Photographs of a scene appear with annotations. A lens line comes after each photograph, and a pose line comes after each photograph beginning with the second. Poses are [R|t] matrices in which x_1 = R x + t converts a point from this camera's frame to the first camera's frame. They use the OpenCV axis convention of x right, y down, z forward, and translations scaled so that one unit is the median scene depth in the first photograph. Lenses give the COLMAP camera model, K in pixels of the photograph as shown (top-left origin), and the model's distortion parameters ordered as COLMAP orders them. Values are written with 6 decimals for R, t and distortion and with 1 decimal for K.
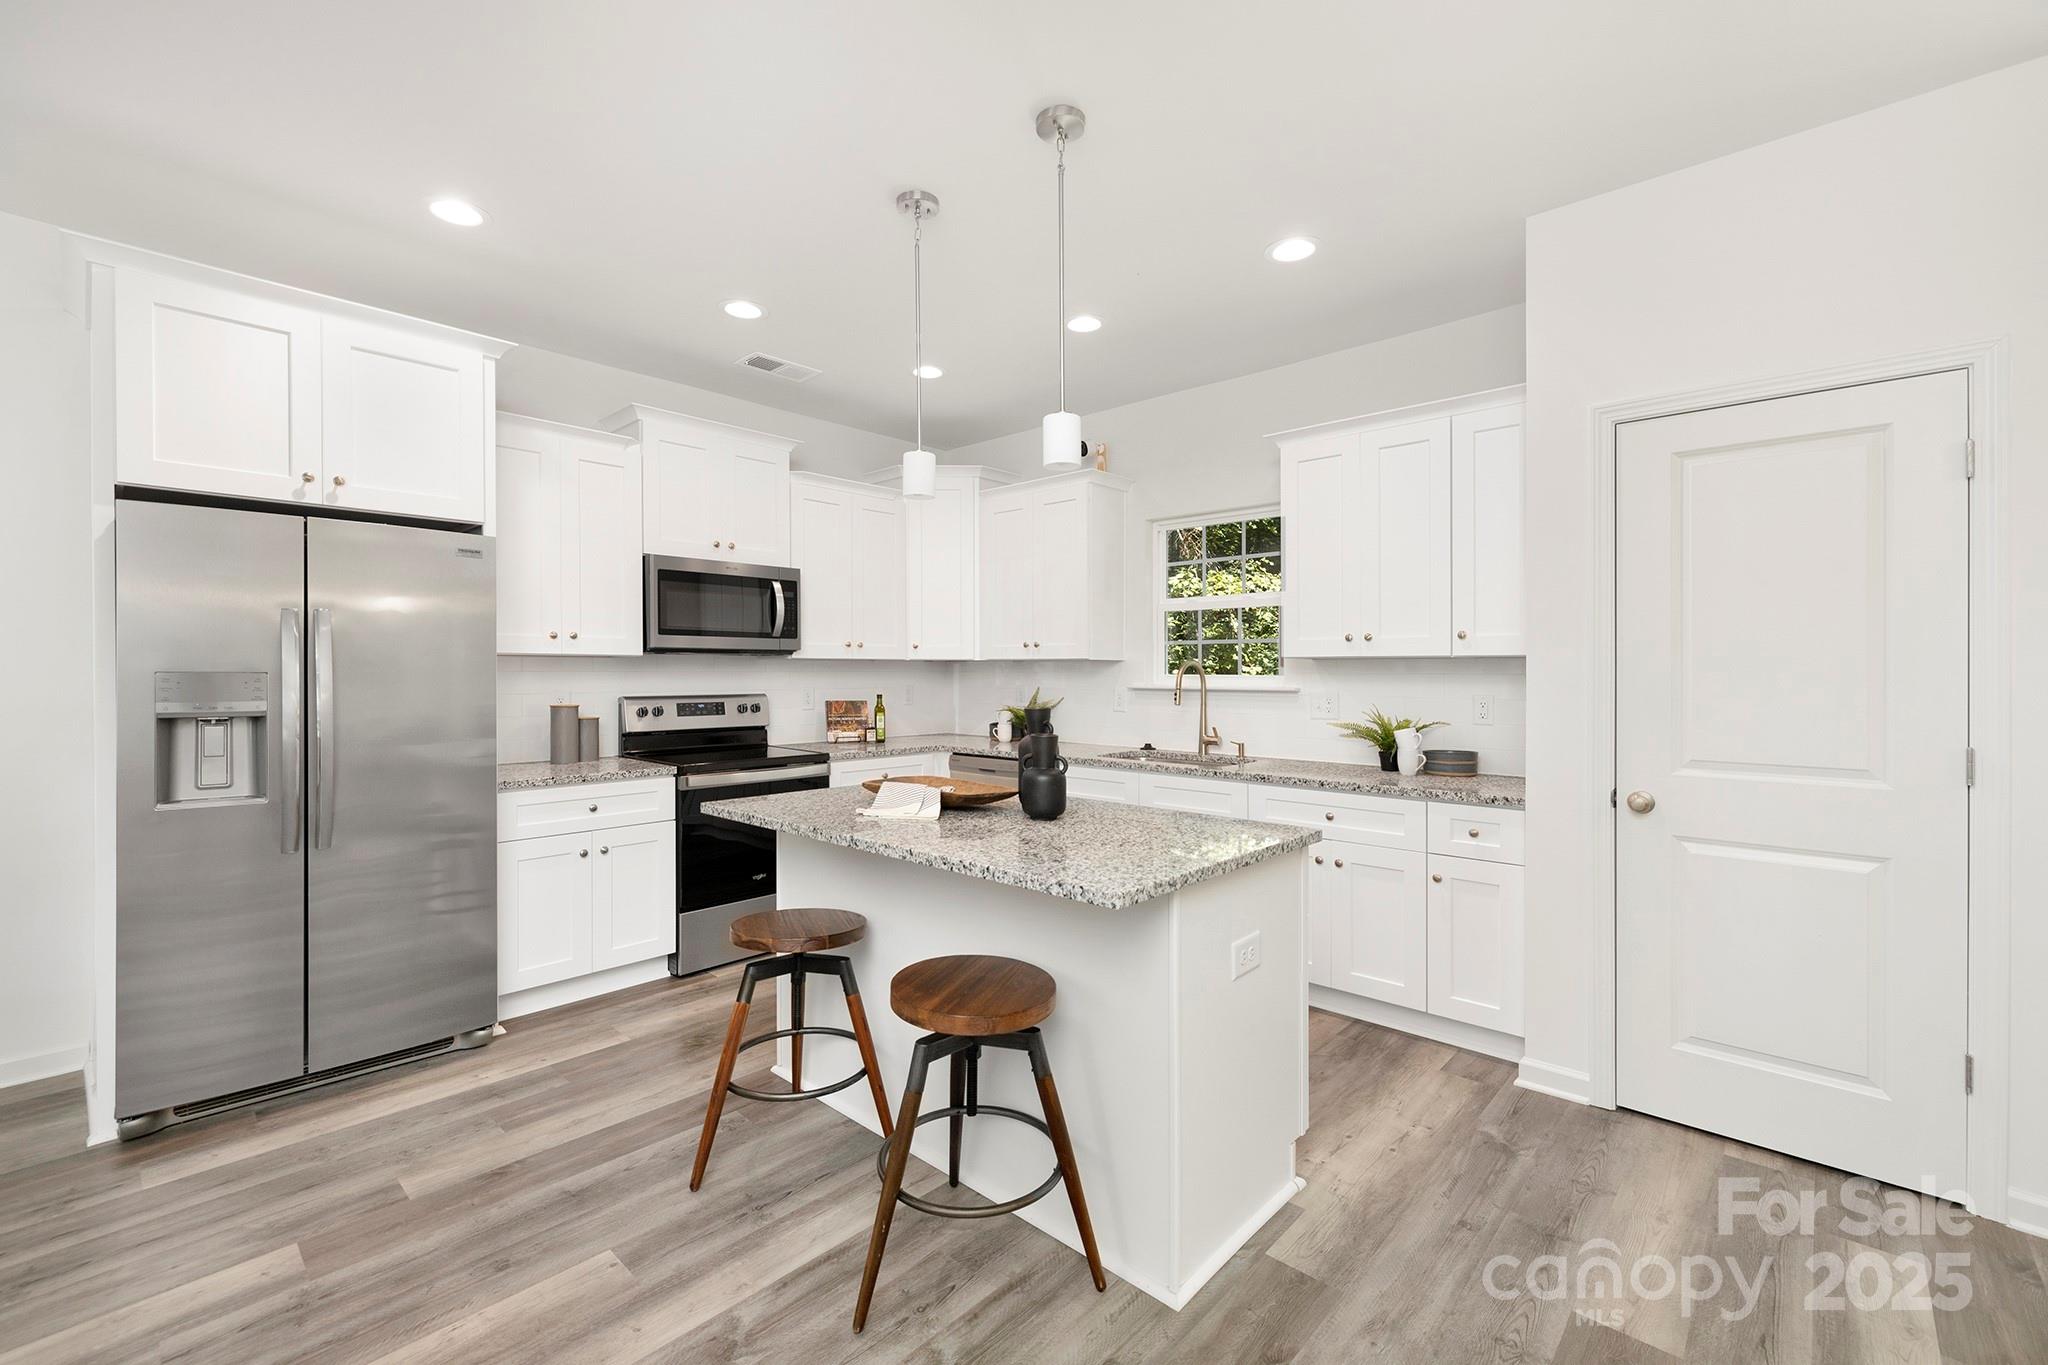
lens RADIAL K [[855.2, 0, 1025.4], [0, 855.2, 671.6], [0, 0, 1]] dist [-0.000002, 0.000054]
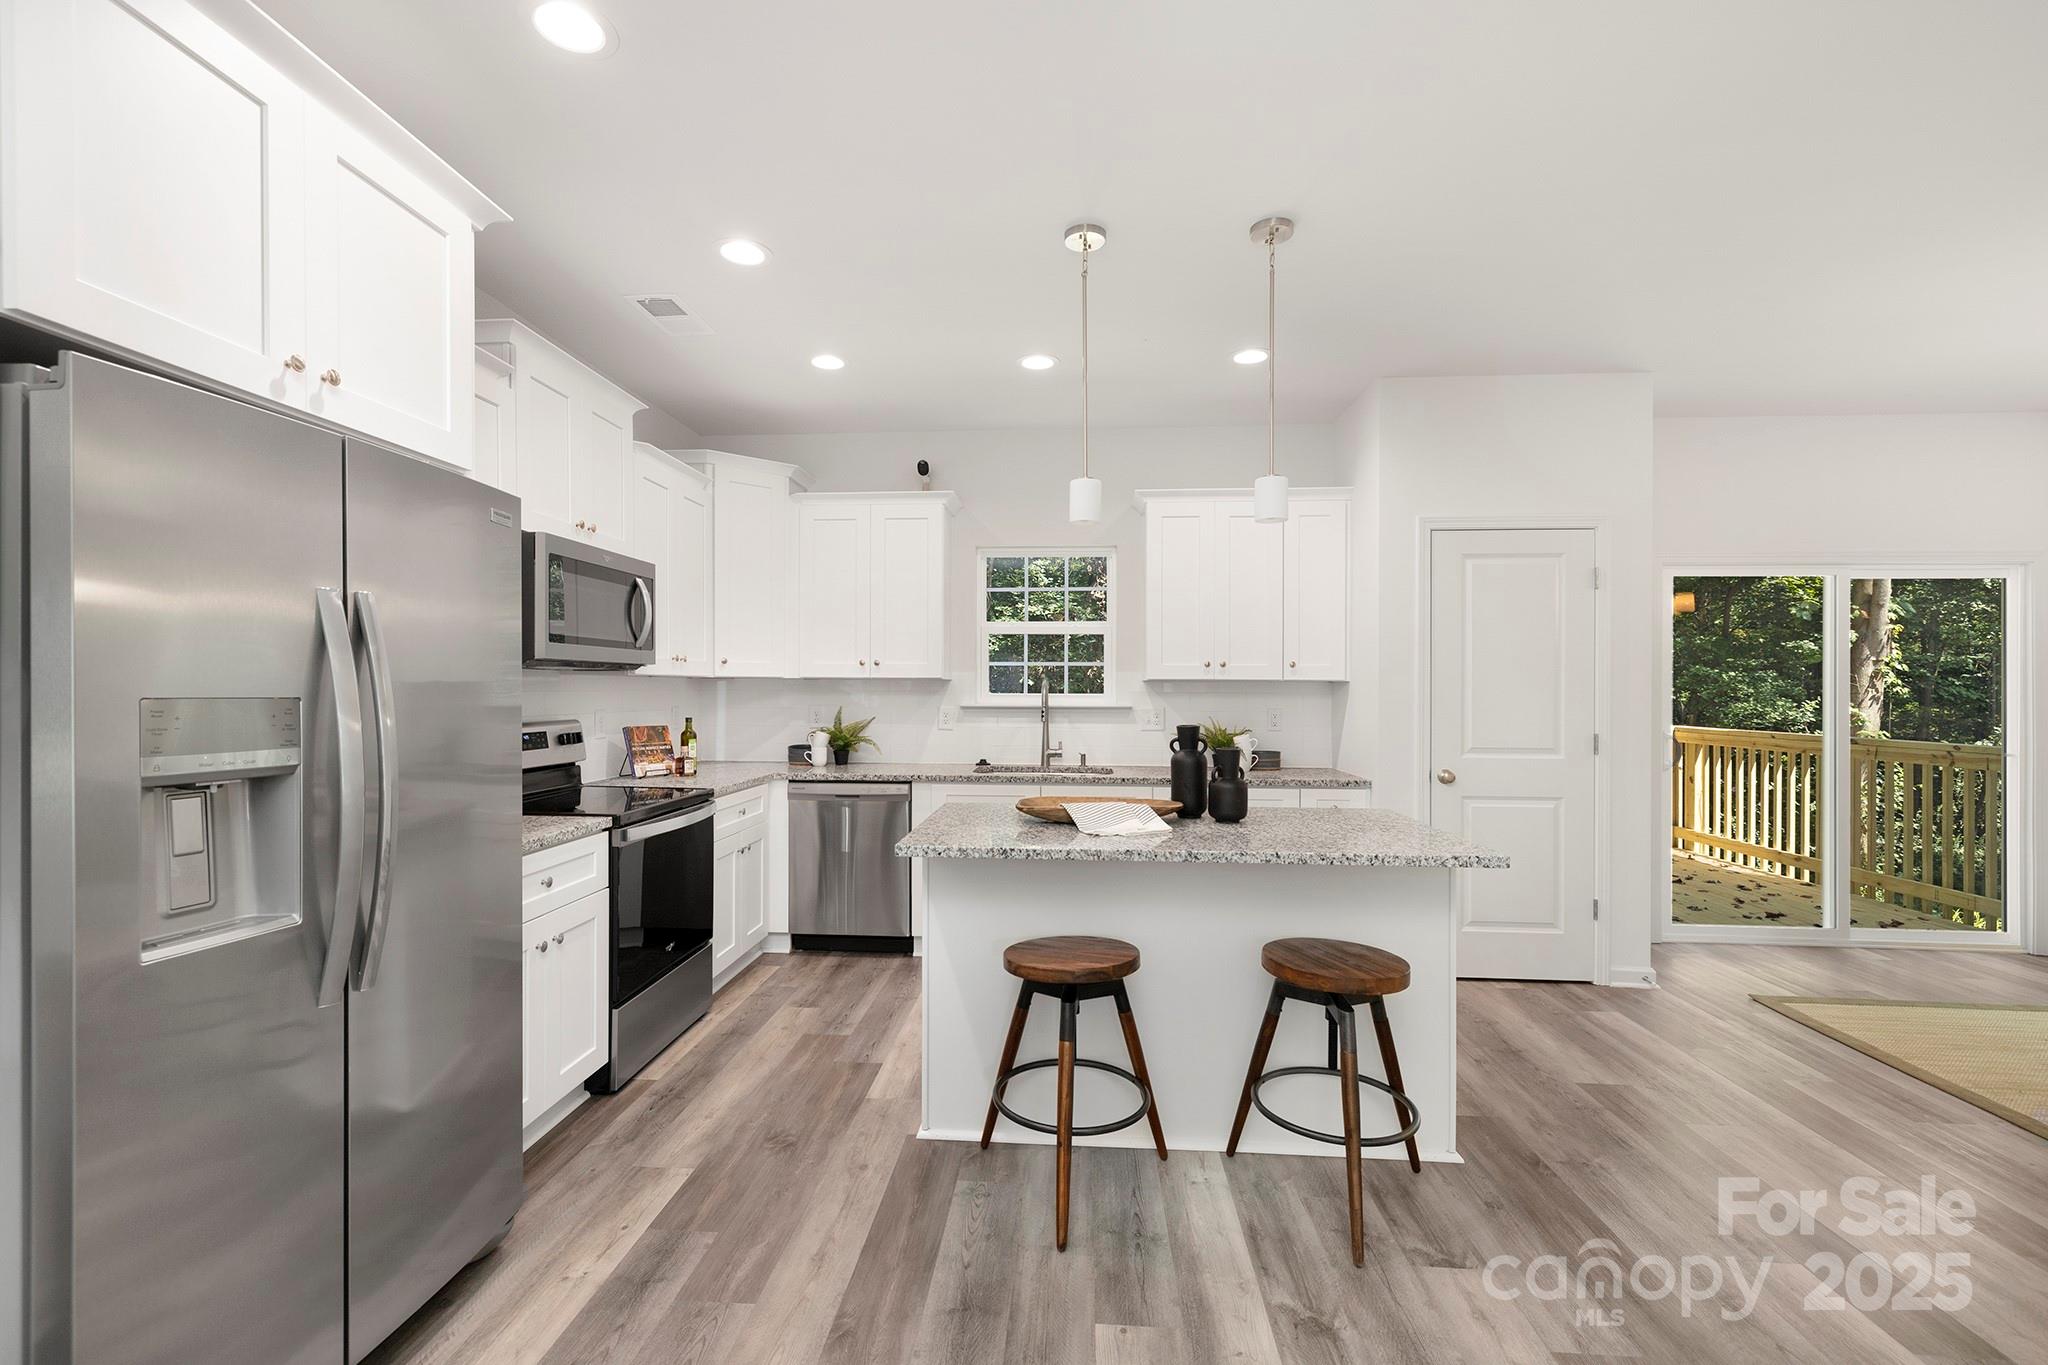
lens RADIAL K [[873.3, 0, 1014.5], [0, 873.3, 687.0], [0, 0, 1]] dist [0.002573, 0.000384]
pose [[0.786756, 0.002114, 0.617261, -0.604193], [-0.002477, 0.999997, -0.000268, -0.005296], [-0.617259, -0.001318, 0.786759, 0.166184]]
